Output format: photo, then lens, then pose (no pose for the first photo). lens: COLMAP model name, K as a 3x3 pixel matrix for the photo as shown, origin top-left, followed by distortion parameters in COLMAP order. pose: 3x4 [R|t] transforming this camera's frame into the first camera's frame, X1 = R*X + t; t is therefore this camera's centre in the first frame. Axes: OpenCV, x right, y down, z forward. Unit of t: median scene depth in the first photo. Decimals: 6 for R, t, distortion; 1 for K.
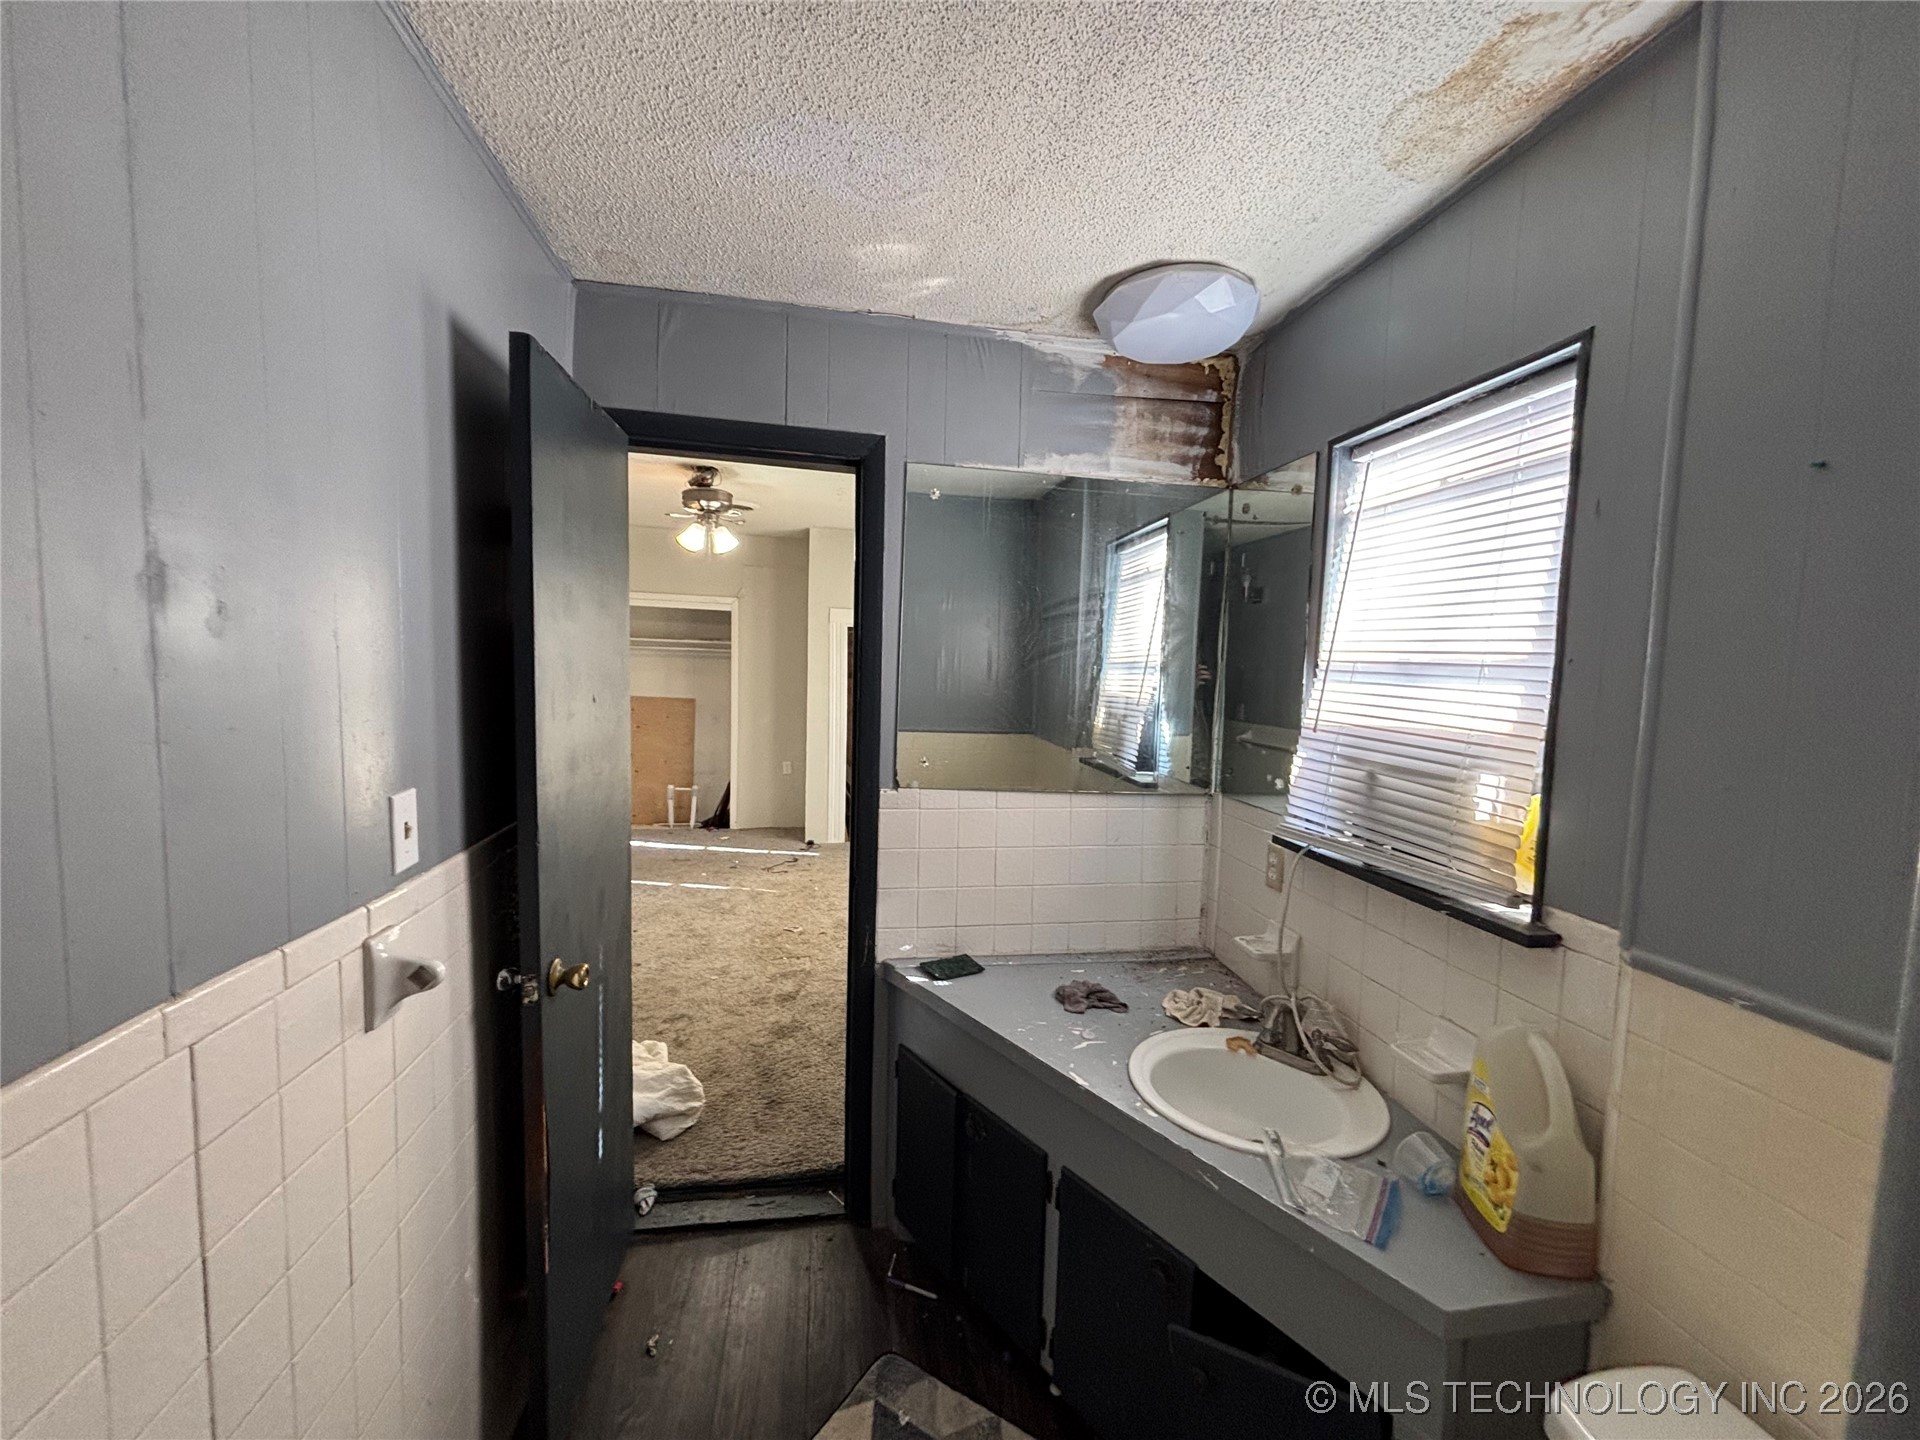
lens RADIAL K [[772.5, 0, 968.1], [0, 772.5, 712.6], [0, 0, 1]] dist [0.000326, -0.001024]
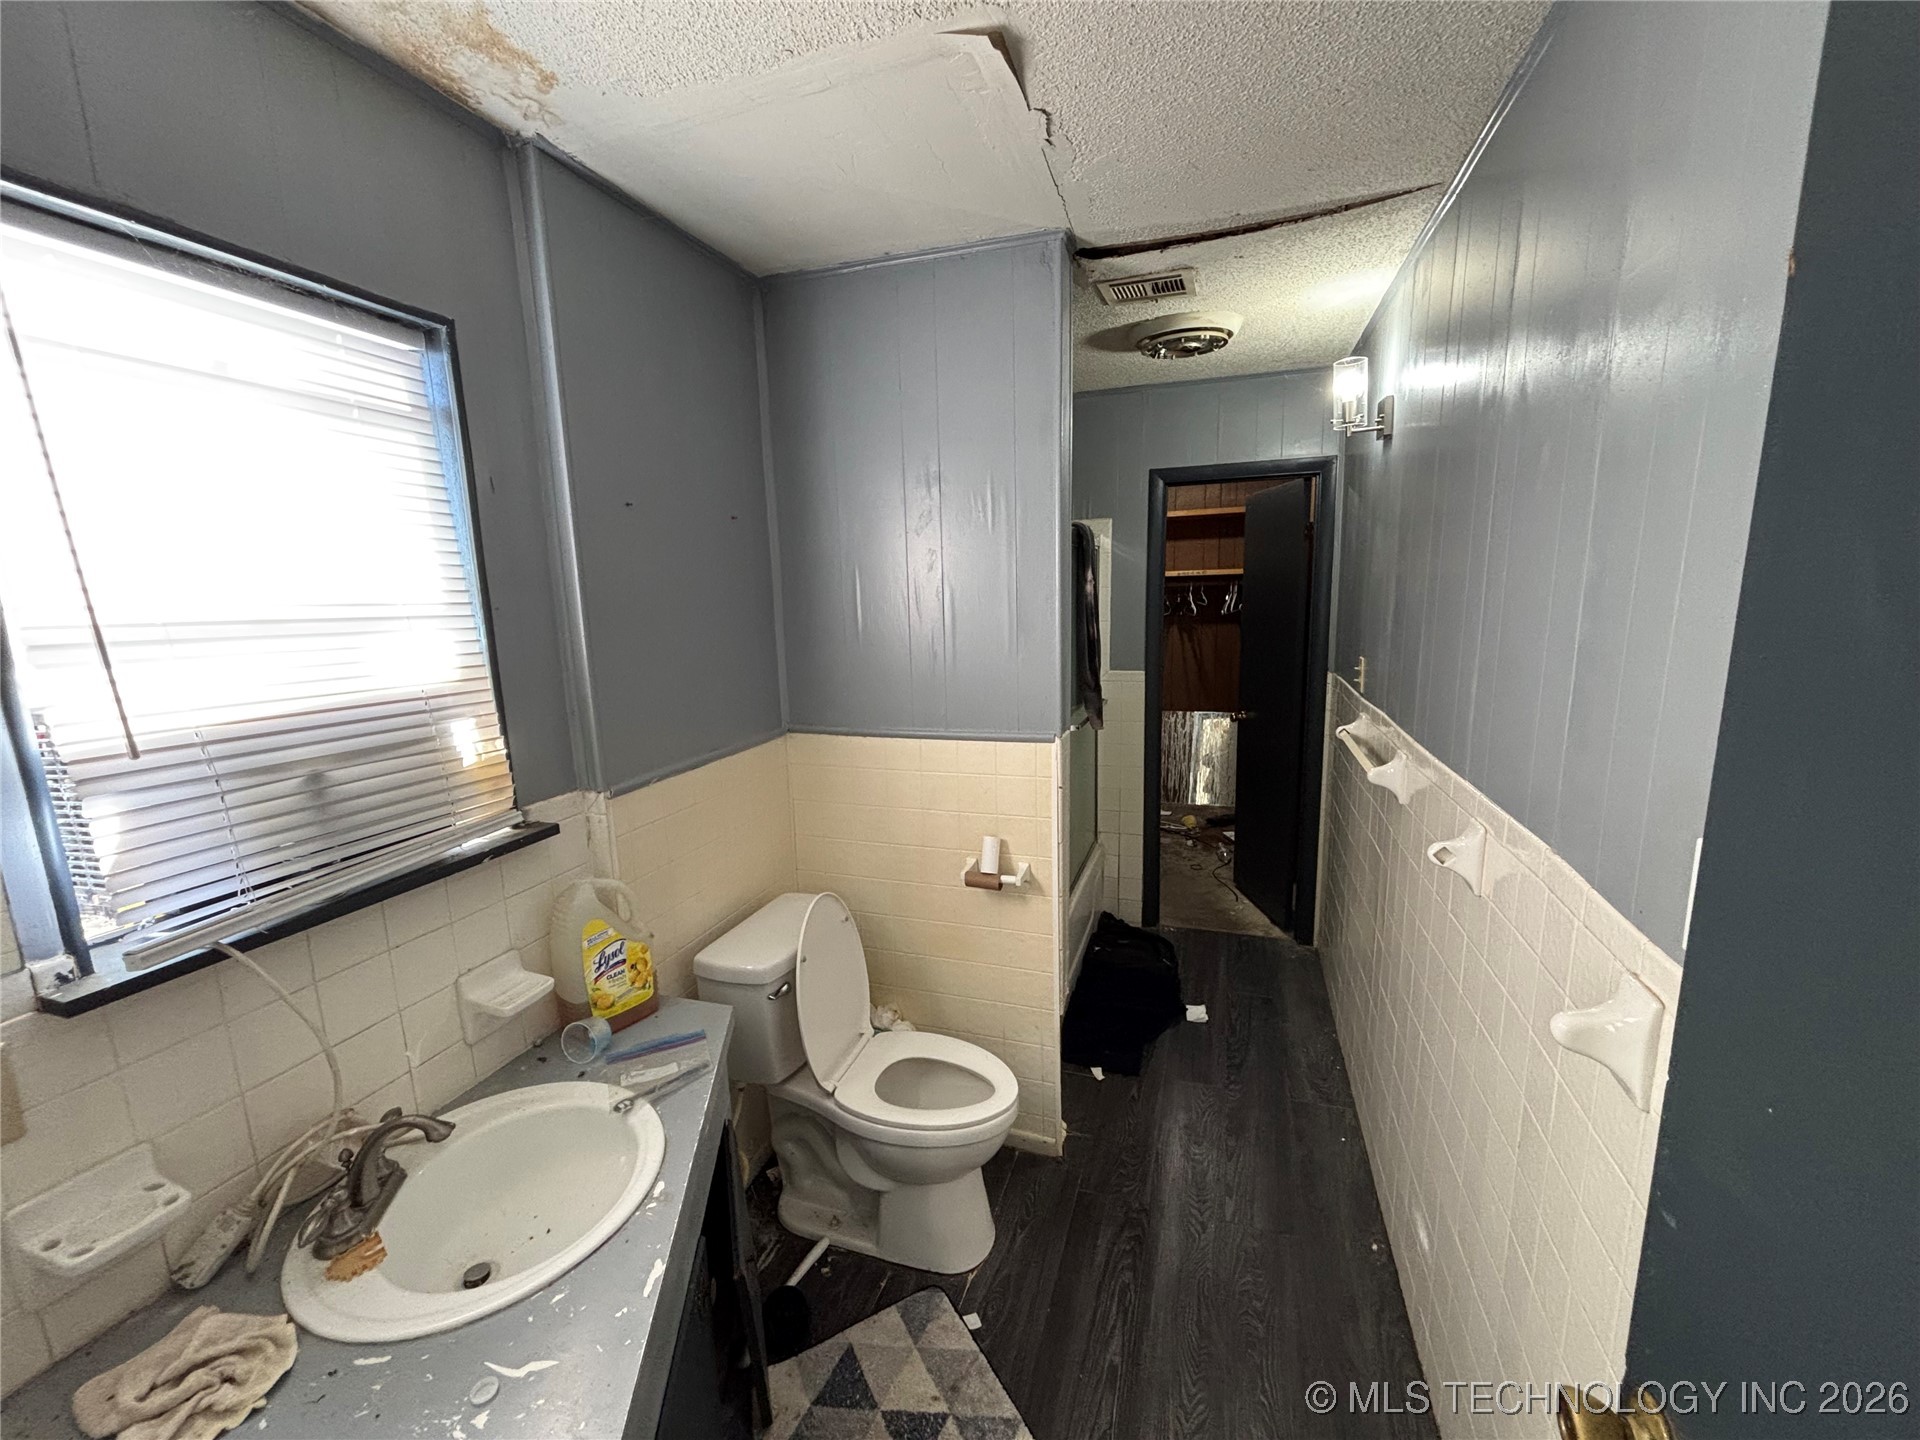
lens RADIAL K [[772.5, 0, 965.1], [0, 772.5, 711.6], [0, 0, 1]] dist [0.000326, -0.001024]
pose [[-0.876866, -0.085600, 0.473052, -0.400735], [0.027571, 0.973445, 0.227254, -0.145389], [-0.479944, 0.212314, -0.851221, 1.505138]]
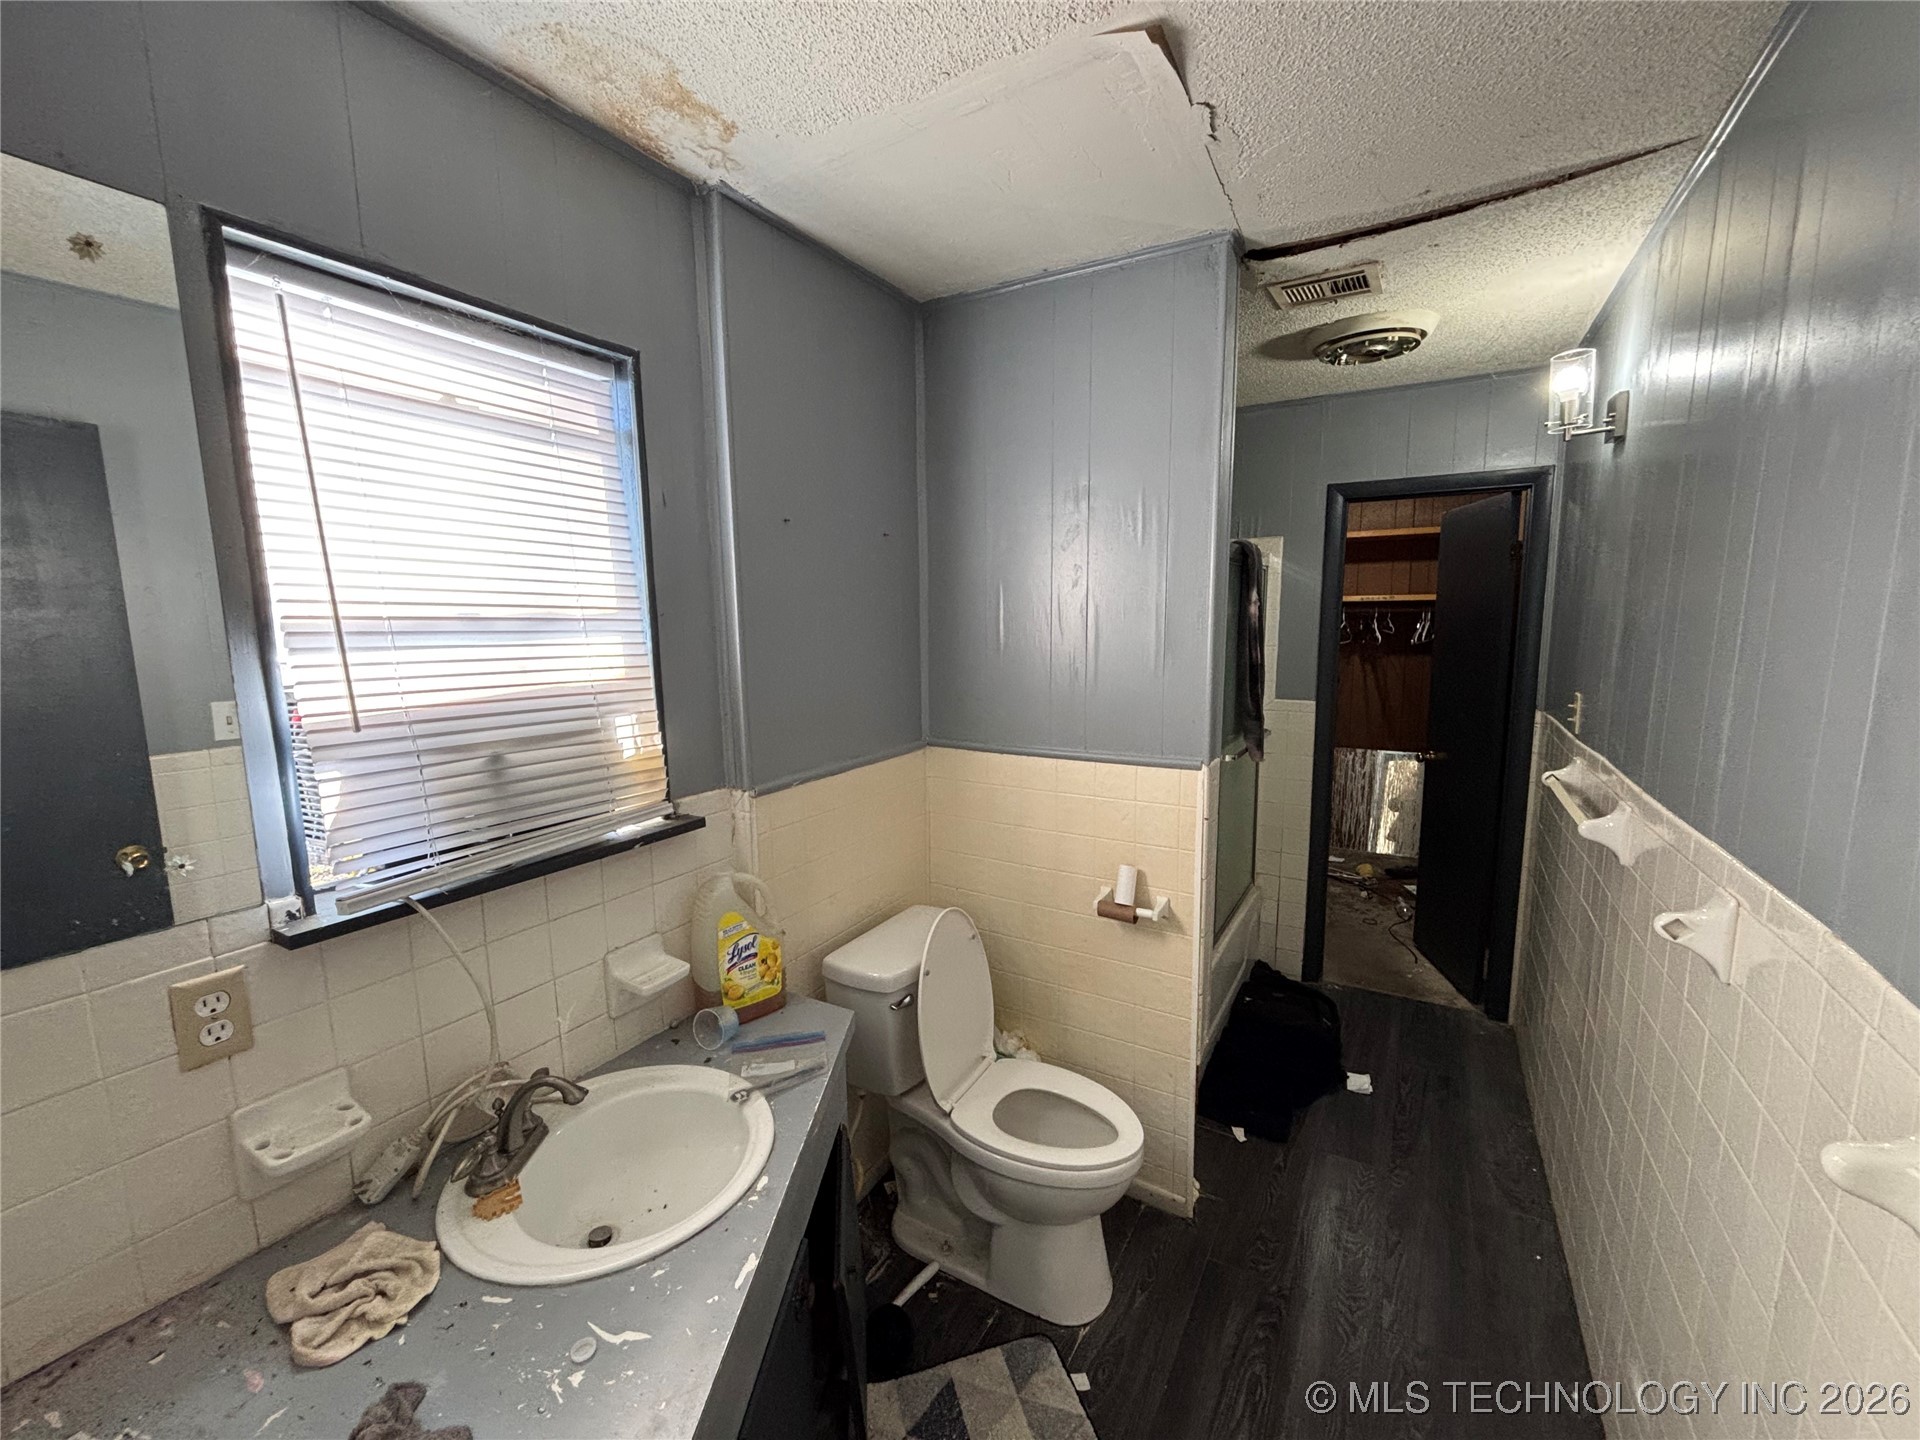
lens RADIAL K [[772.5, 0, 964.4], [0, 772.5, 713.4], [0, 0, 1]] dist [0.000326, -0.001024]
pose [[-0.757337, -0.104770, 0.644565, -0.419213], [0.027534, 0.981045, 0.191813, -0.122915], [-0.652444, 0.163015, -0.740097, 1.460804]]
